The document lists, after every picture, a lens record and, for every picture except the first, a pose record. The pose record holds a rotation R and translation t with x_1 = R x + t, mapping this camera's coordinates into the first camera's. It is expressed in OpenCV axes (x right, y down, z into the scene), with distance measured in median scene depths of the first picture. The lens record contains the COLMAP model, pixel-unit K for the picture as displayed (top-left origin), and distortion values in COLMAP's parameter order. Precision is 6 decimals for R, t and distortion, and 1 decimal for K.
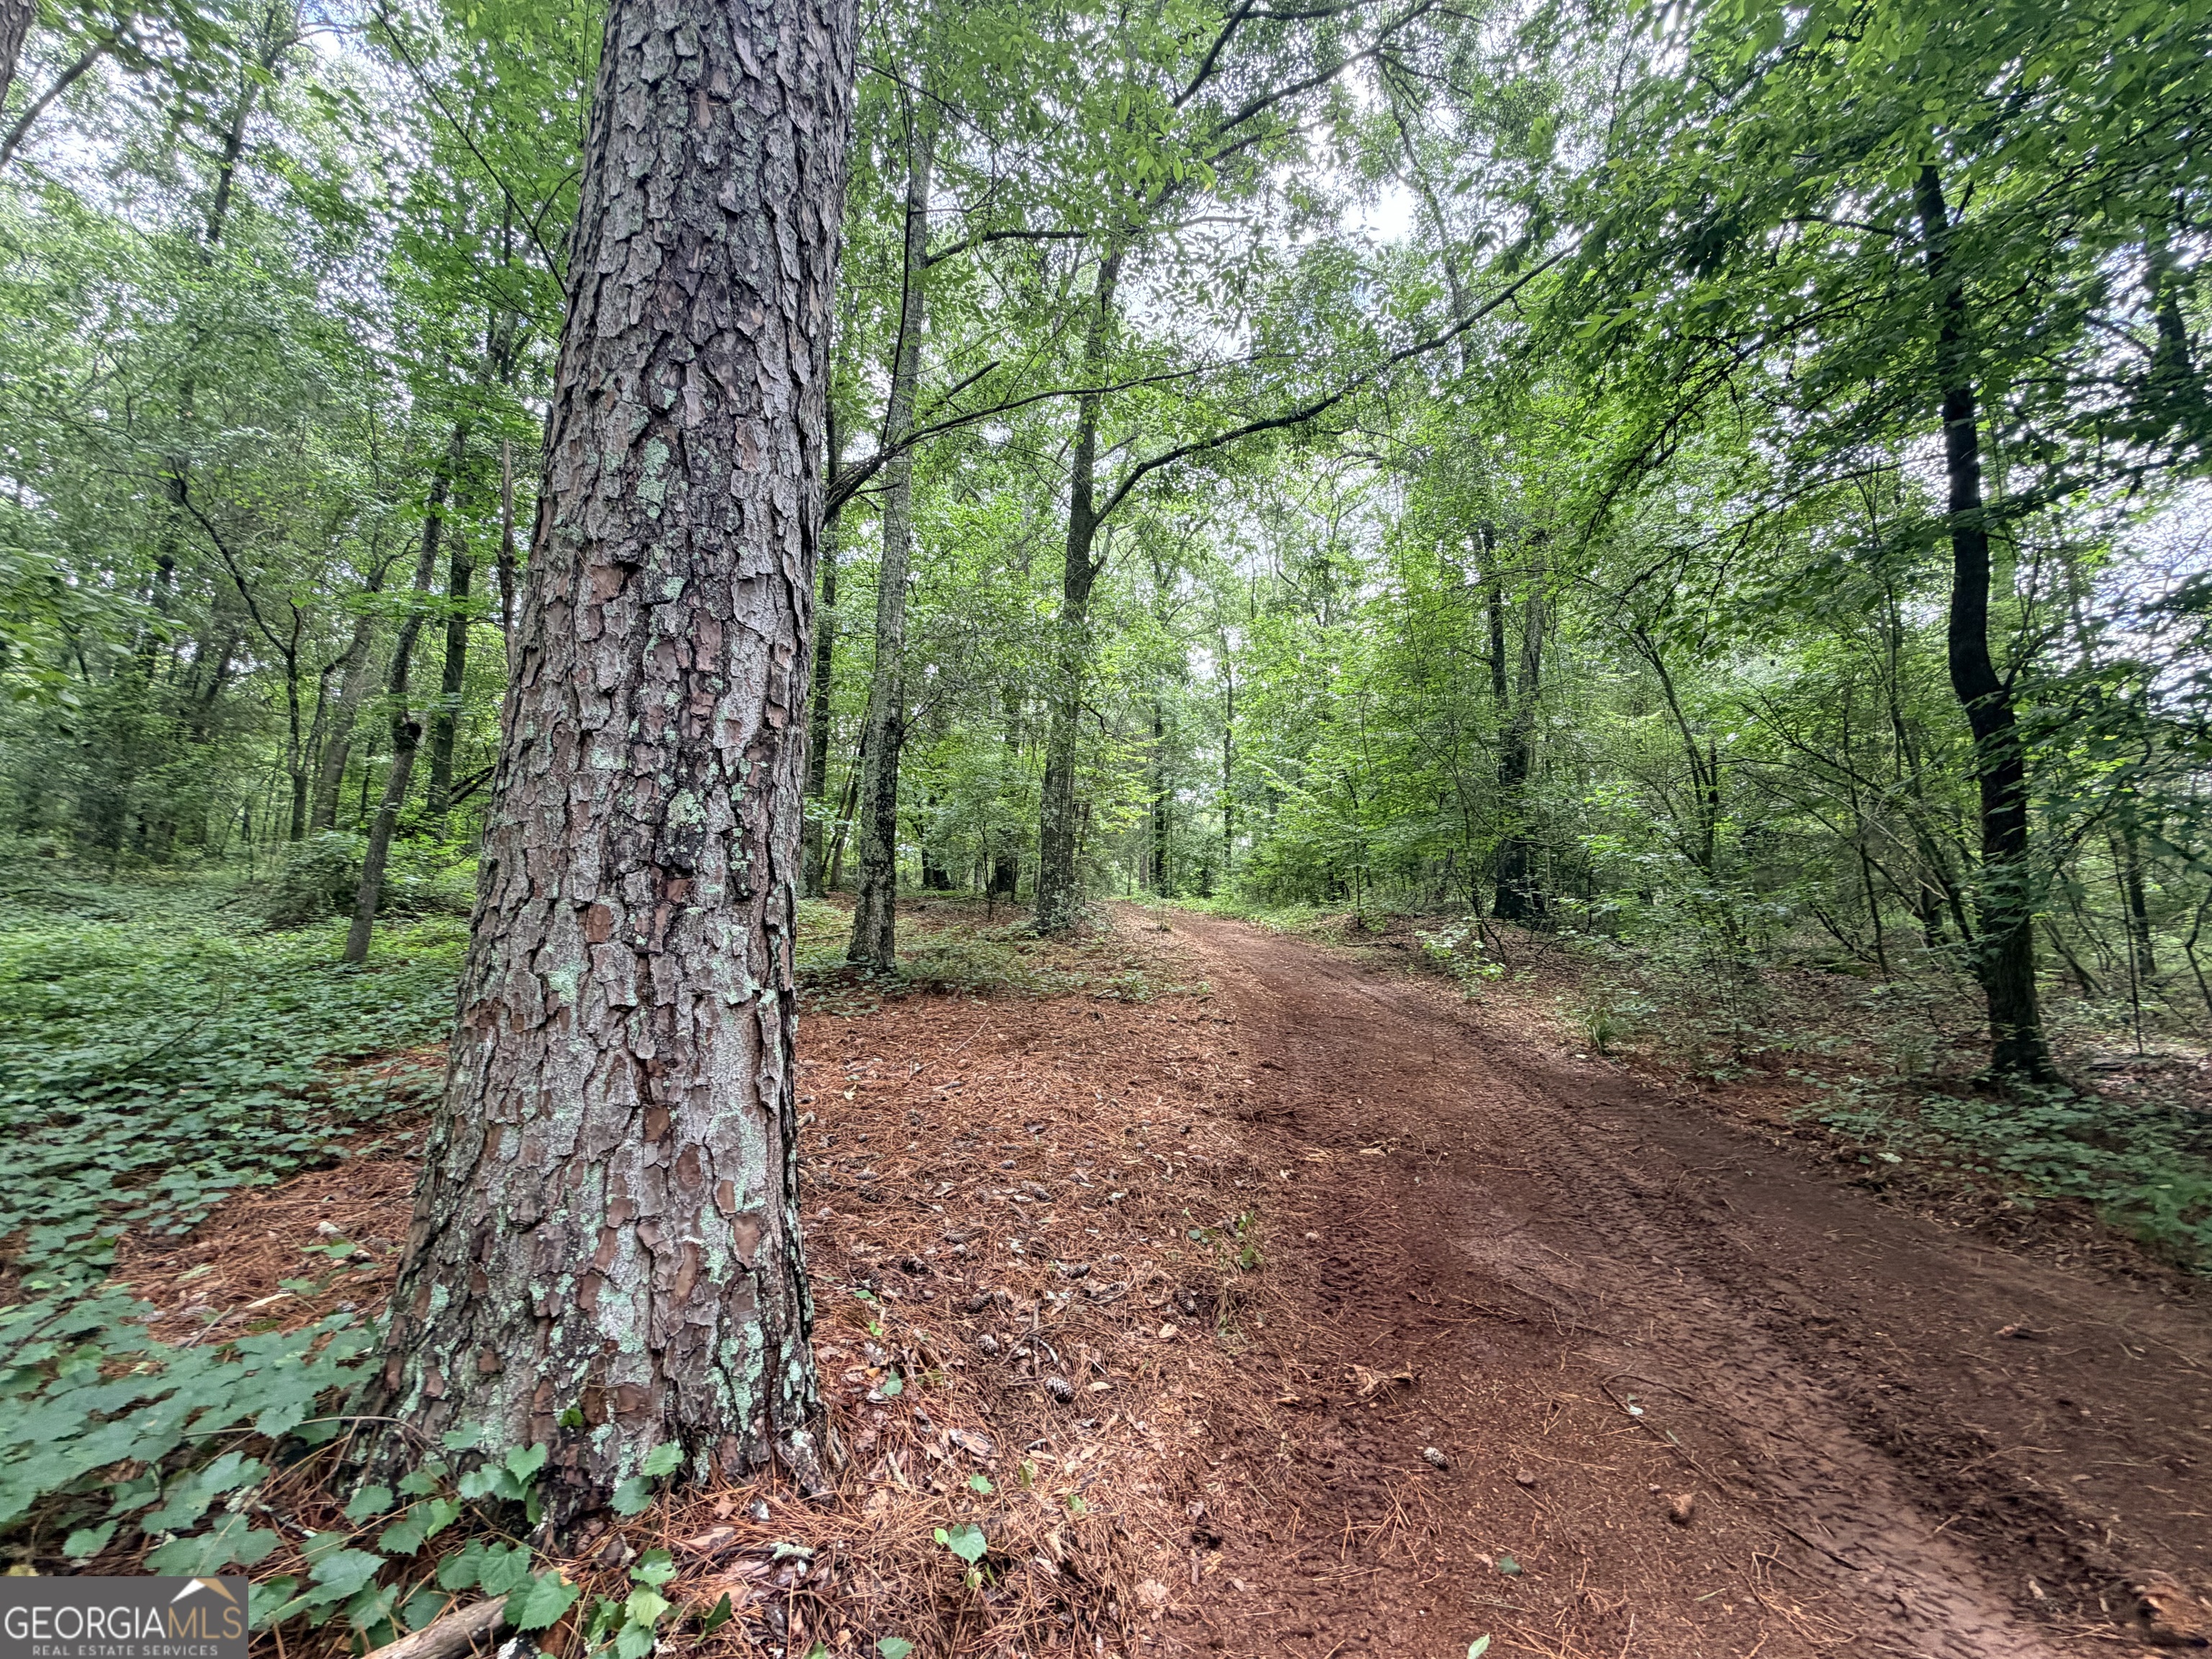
lens RADIAL K [[885.9, 0, 1094.9], [0, 885.9, 825.8], [0, 0, 1]] dist [-0.000483, -0.000070]
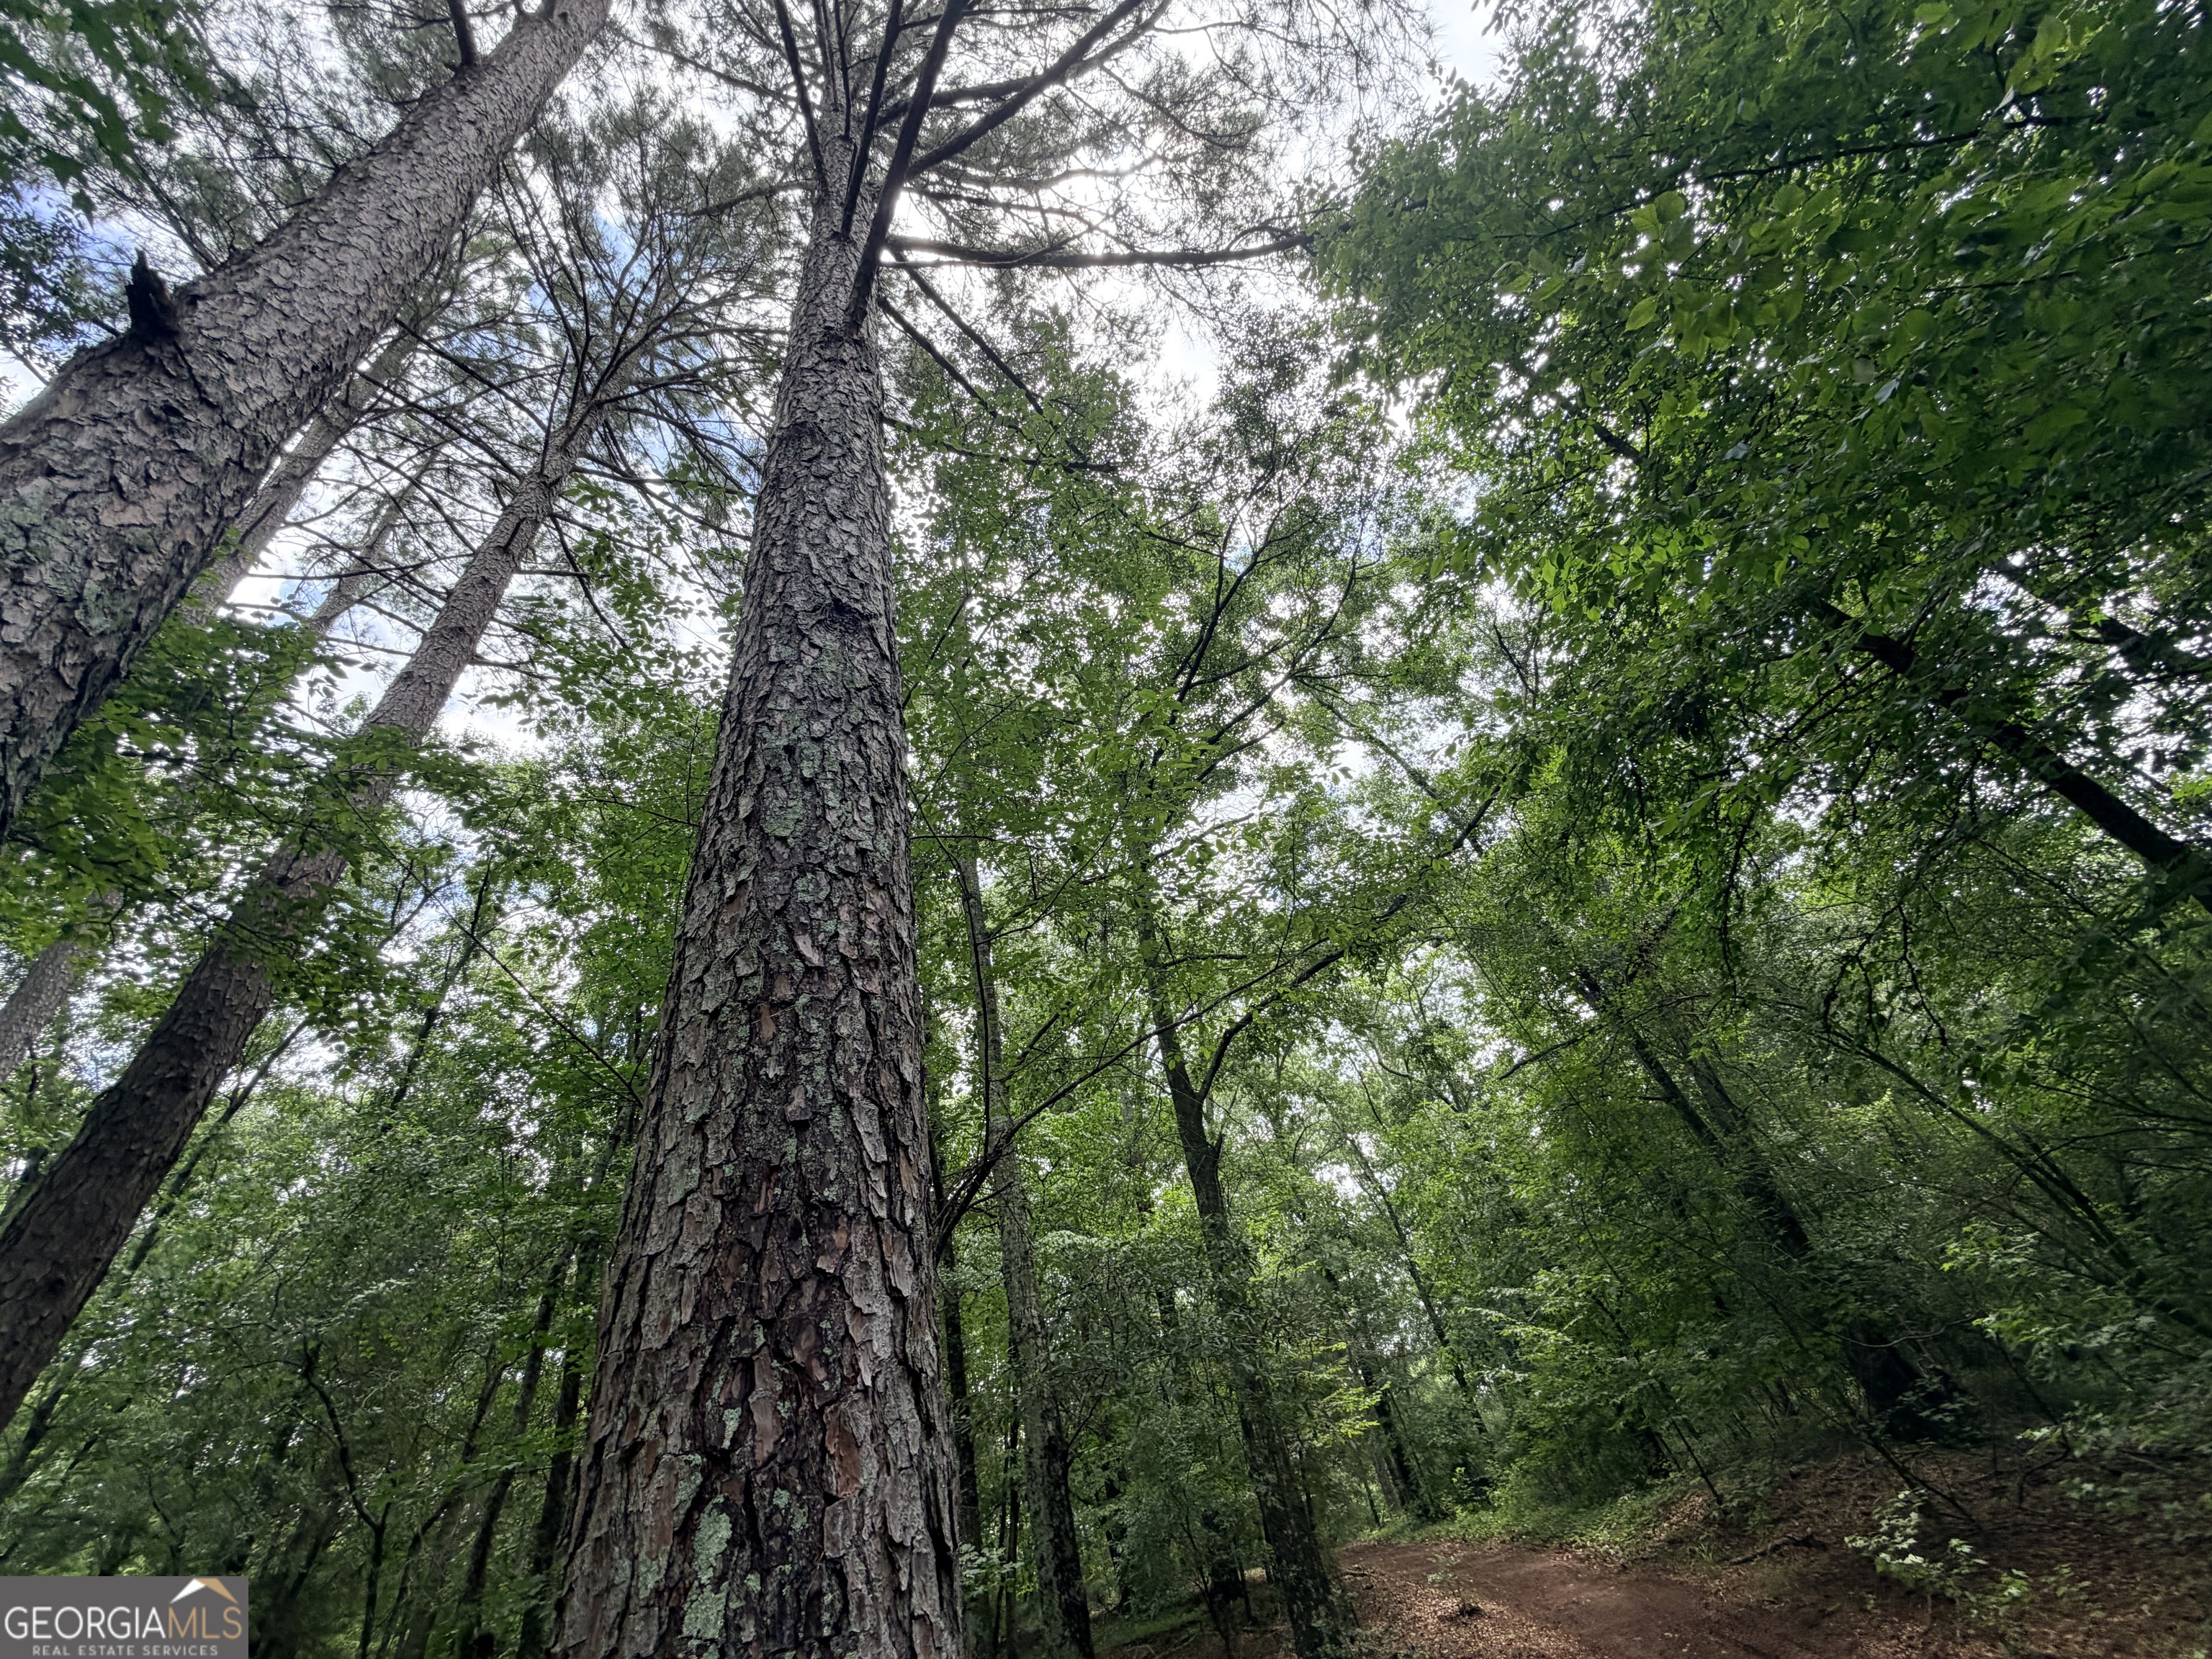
lens RADIAL K [[885.9, 0, 1094.9], [0, 885.9, 825.8], [0, 0, 1]] dist [-0.000483, -0.000070]
pose [[0.950358, -0.311011, -0.009556, -0.048180], [0.249054, 0.778730, -0.575805, -0.350403], [0.186523, 0.544842, 0.817531, 0.204917]]
